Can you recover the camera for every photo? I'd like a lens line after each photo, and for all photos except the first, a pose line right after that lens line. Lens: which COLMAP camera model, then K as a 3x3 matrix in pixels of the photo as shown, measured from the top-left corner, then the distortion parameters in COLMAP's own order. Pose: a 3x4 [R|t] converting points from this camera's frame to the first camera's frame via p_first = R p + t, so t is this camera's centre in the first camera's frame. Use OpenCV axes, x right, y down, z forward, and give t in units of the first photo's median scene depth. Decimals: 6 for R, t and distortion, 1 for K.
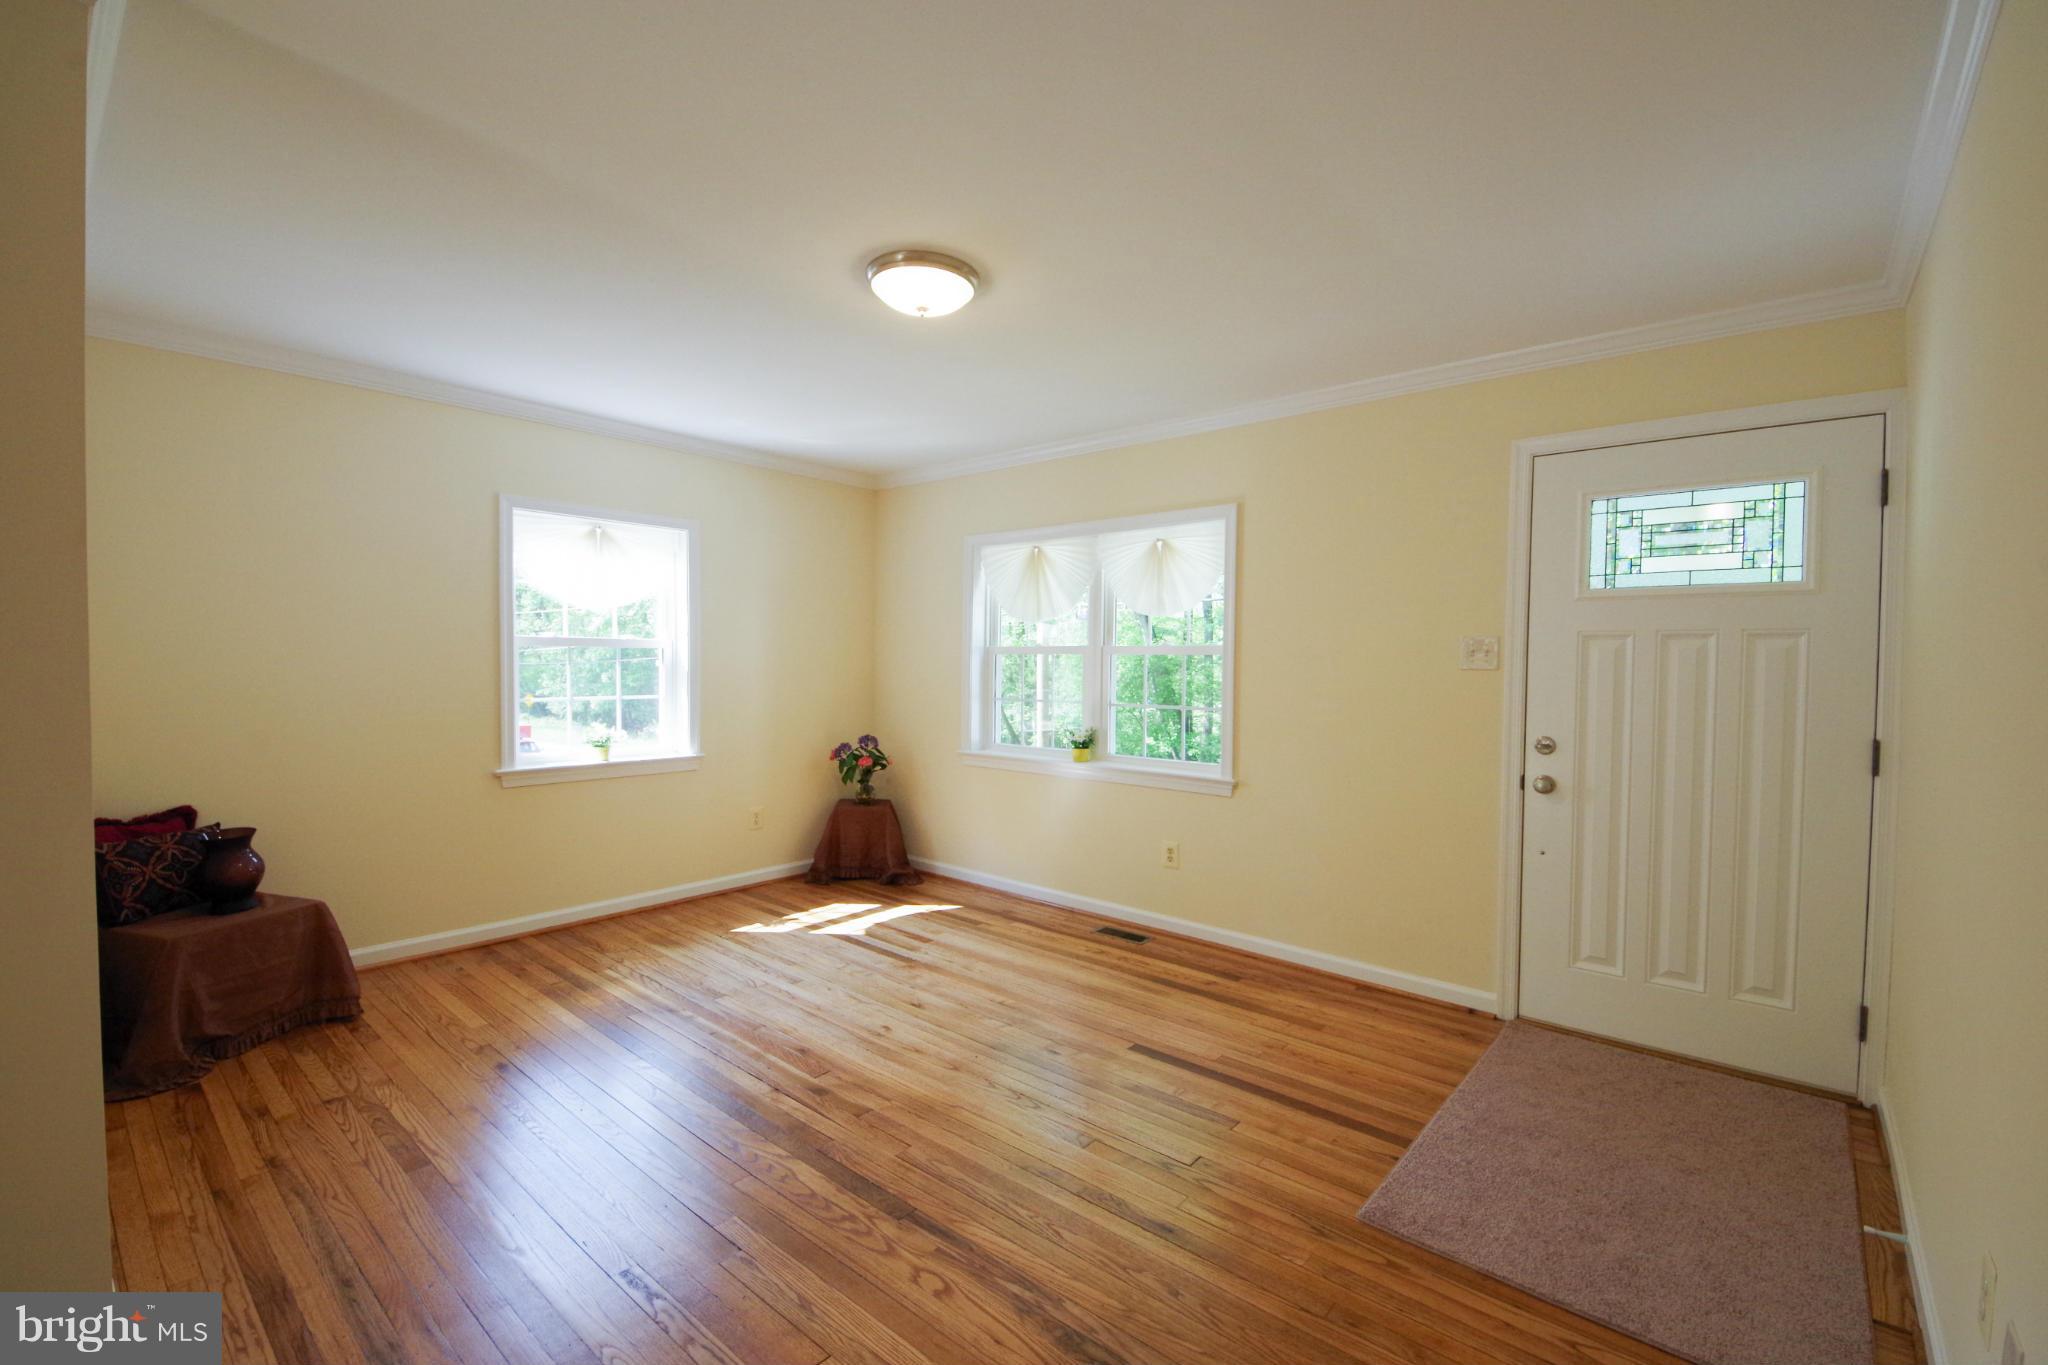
lens RADIAL K [[867.9, 0, 1024.0], [0, 867.9, 682.5], [0, 0, 1]] dist [0.046880, -0.038485]
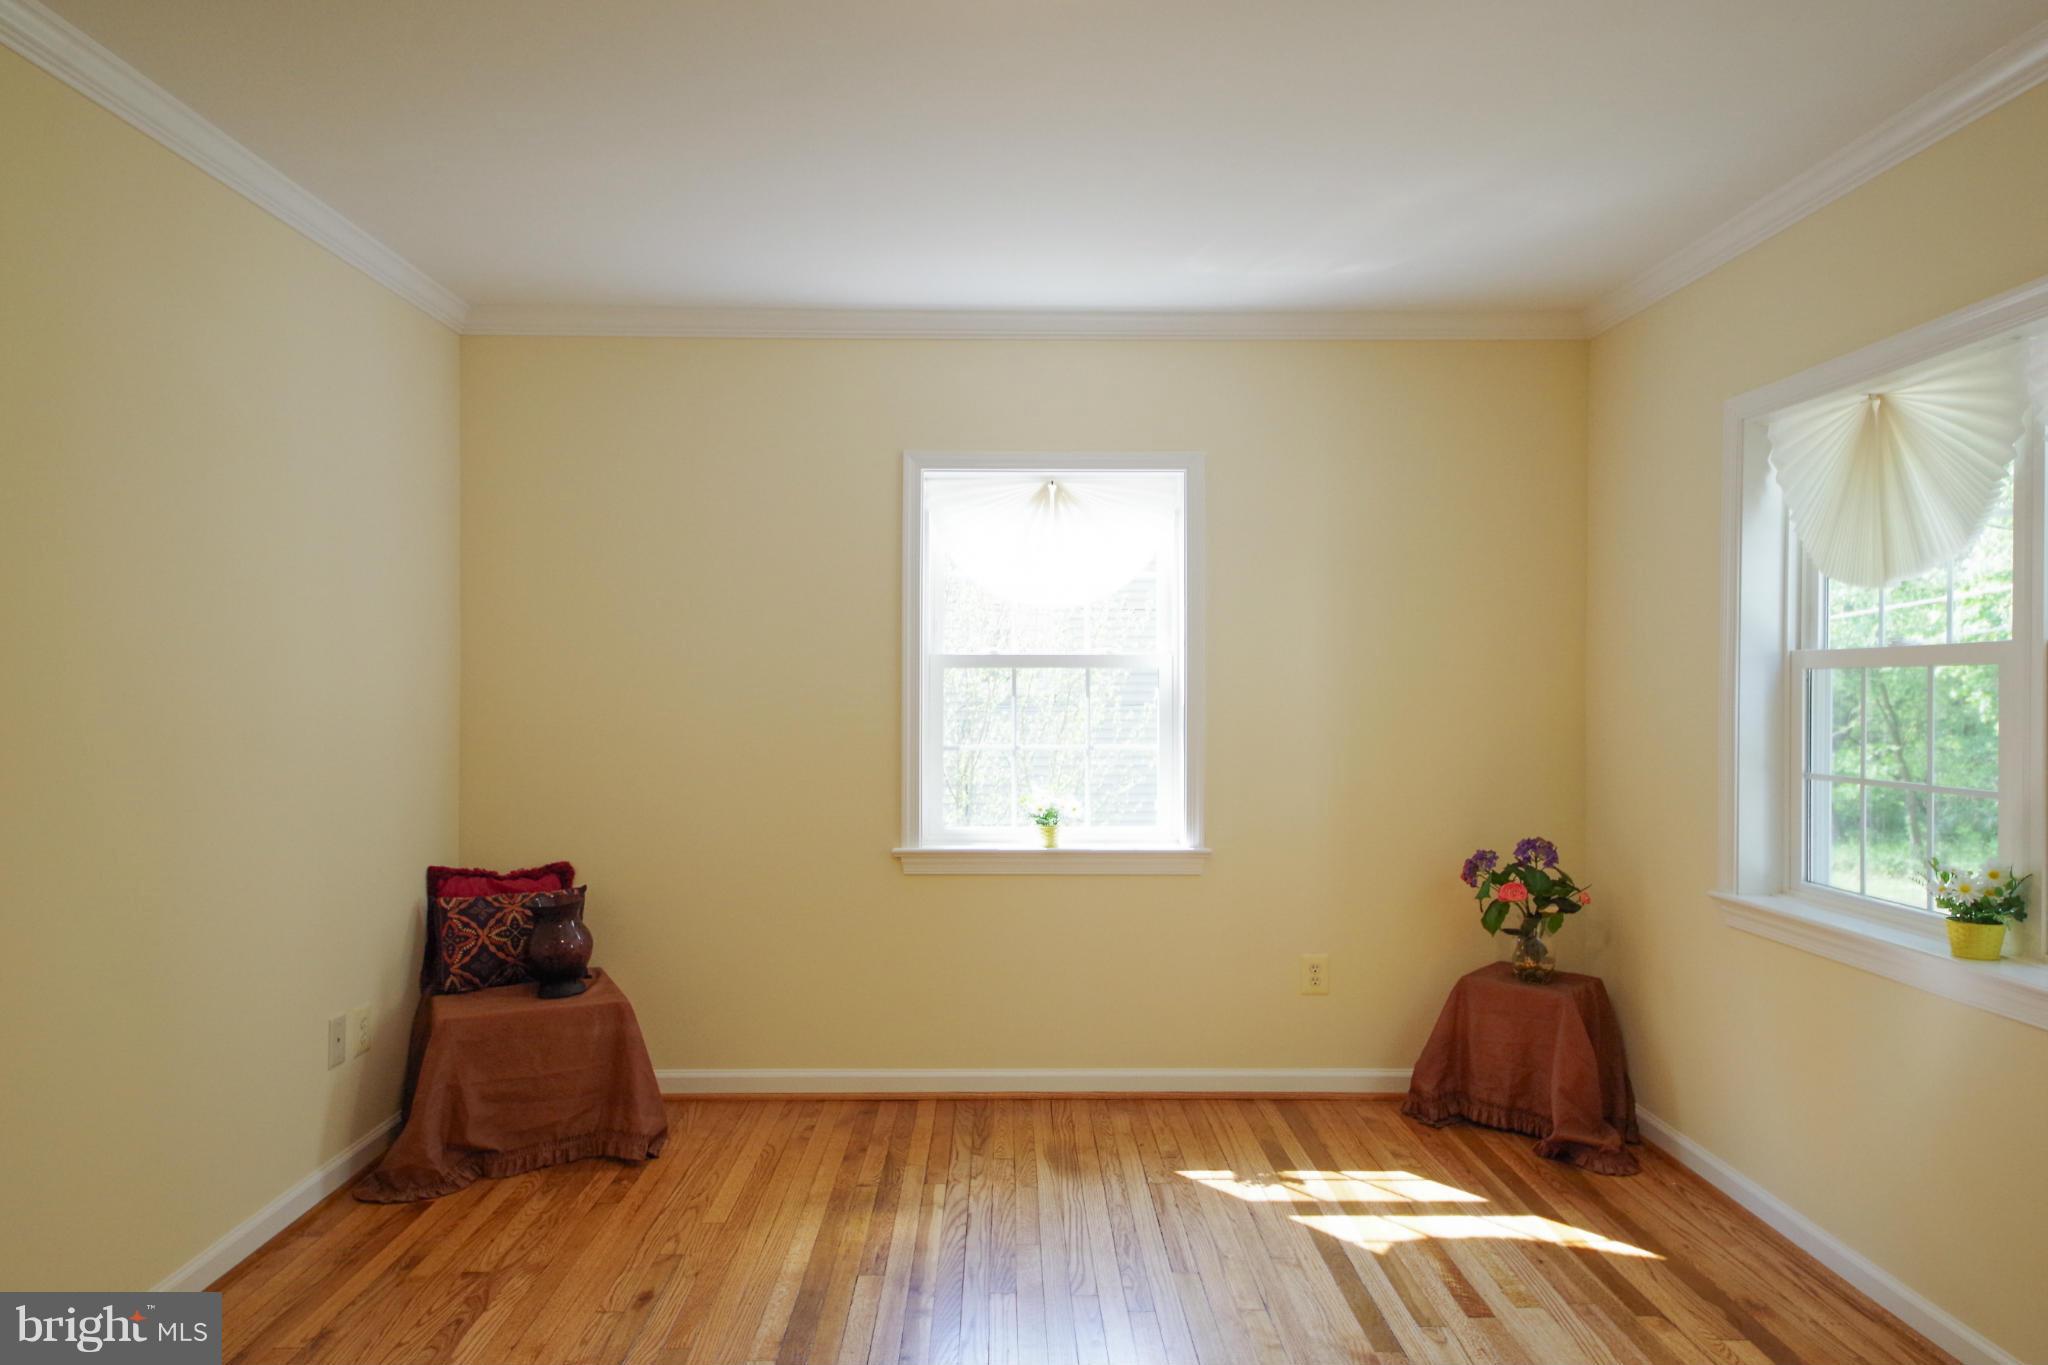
lens RADIAL K [[1353.0, 0, 1005.7], [0, 1353.0, 679.1], [0, 0, 1]] dist [0.034266, -0.002343]
pose [[0.661276, -0.011386, -0.750056, 0.274181], [-0.012076, 0.999594, -0.025820, -0.007746], [0.750045, 0.026132, 0.660870, 0.369507]]
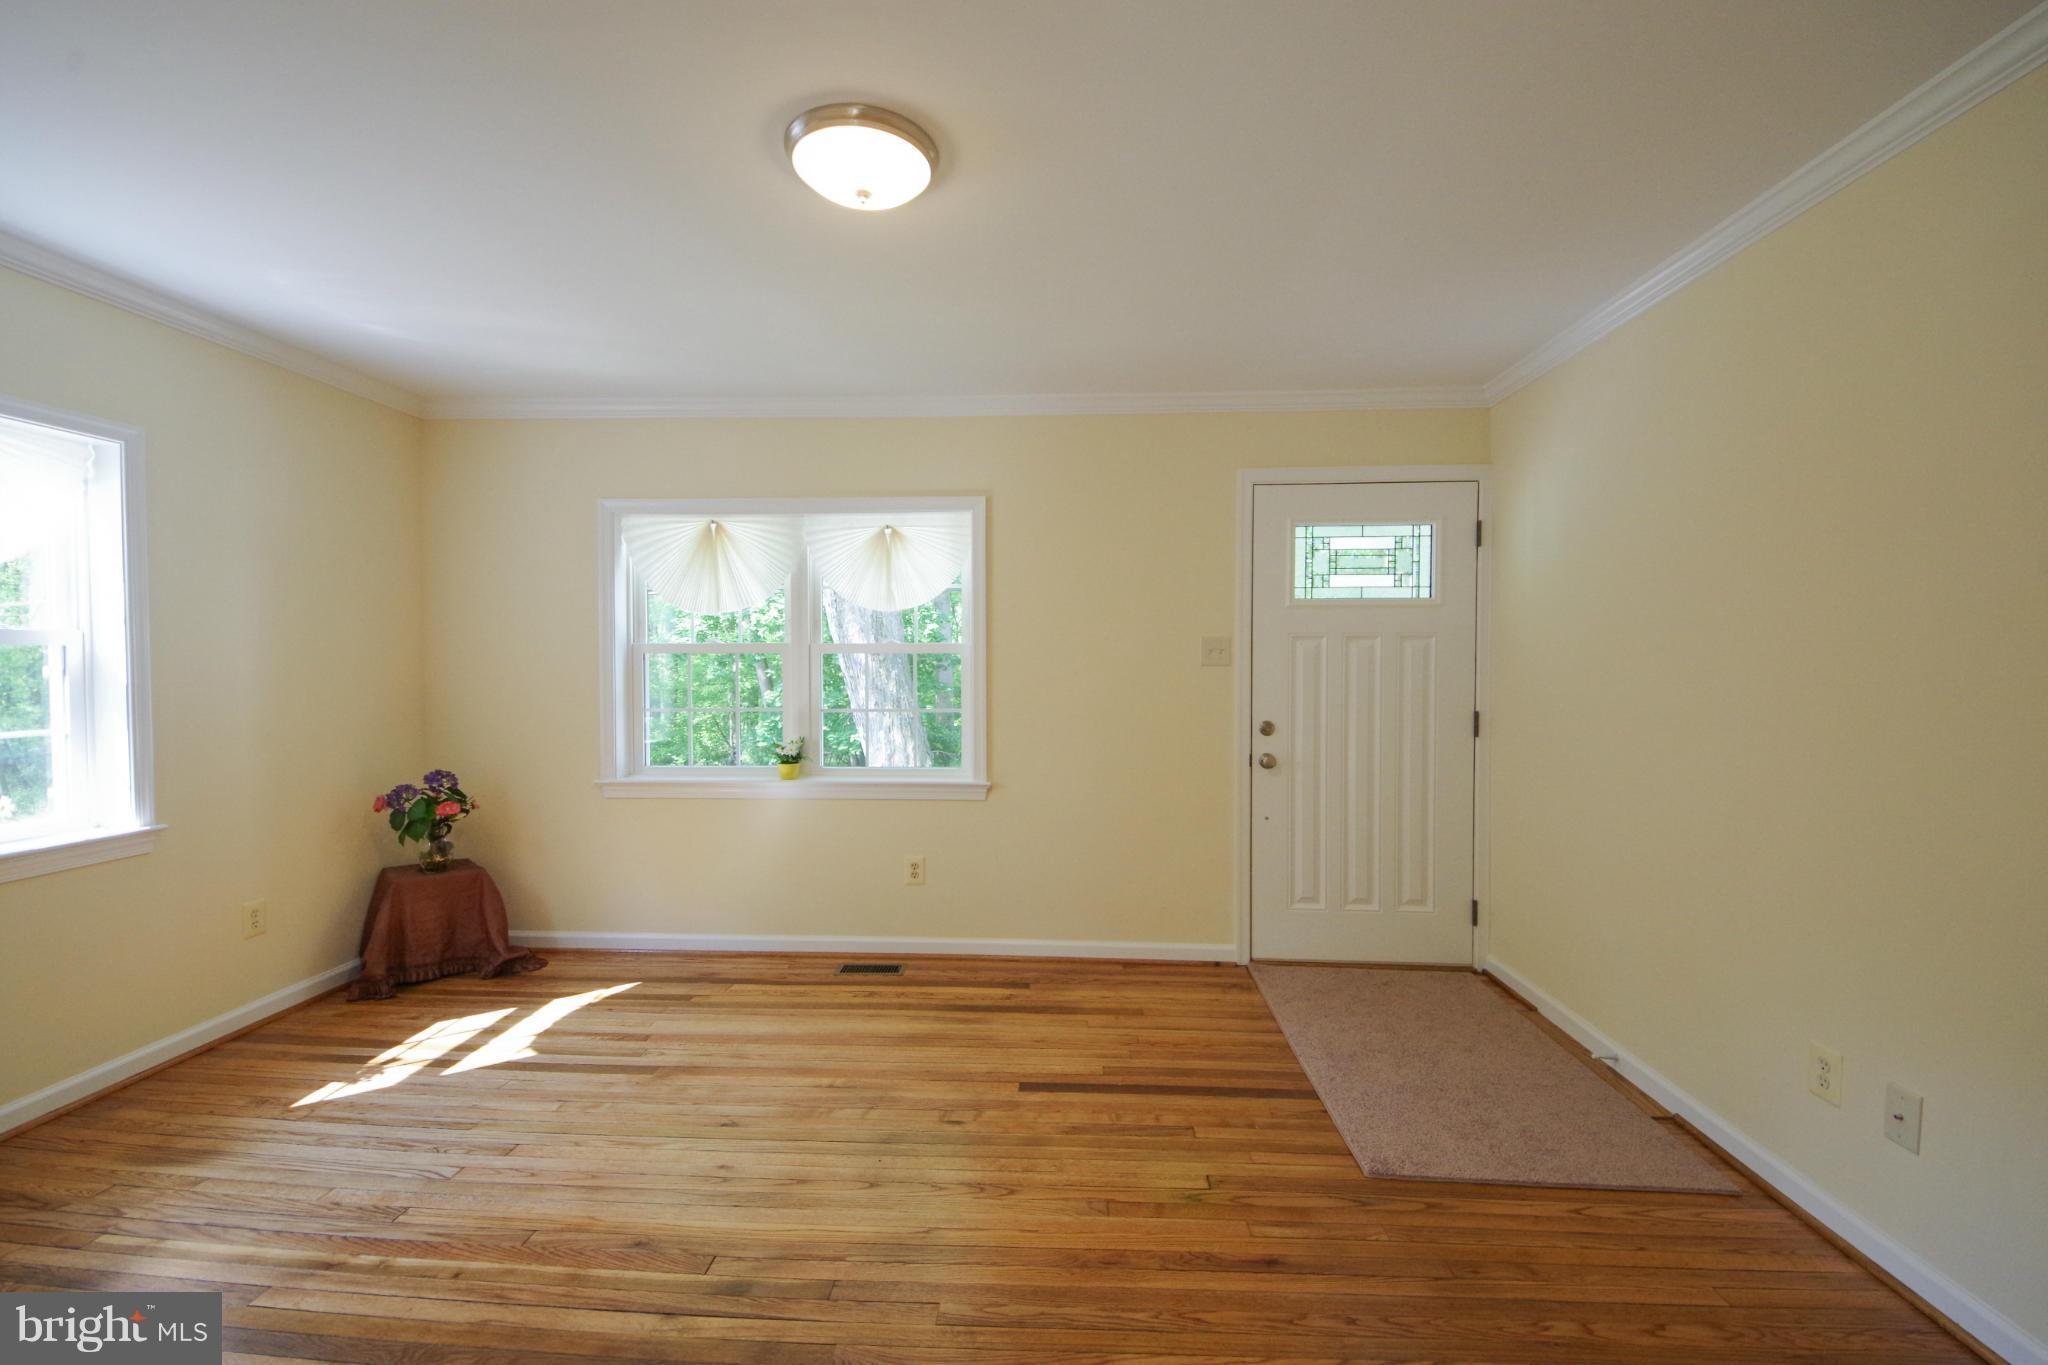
lens RADIAL K [[867.9, 0, 1024.0], [0, 867.9, 682.5], [0, 0, 1]] dist [0.046880, -0.038485]
pose [[0.793977, -0.025185, 0.607425, -0.323219], [0.022993, 0.999671, 0.011393, -0.009634], [-0.607512, 0.004921, 0.794295, 0.216361]]
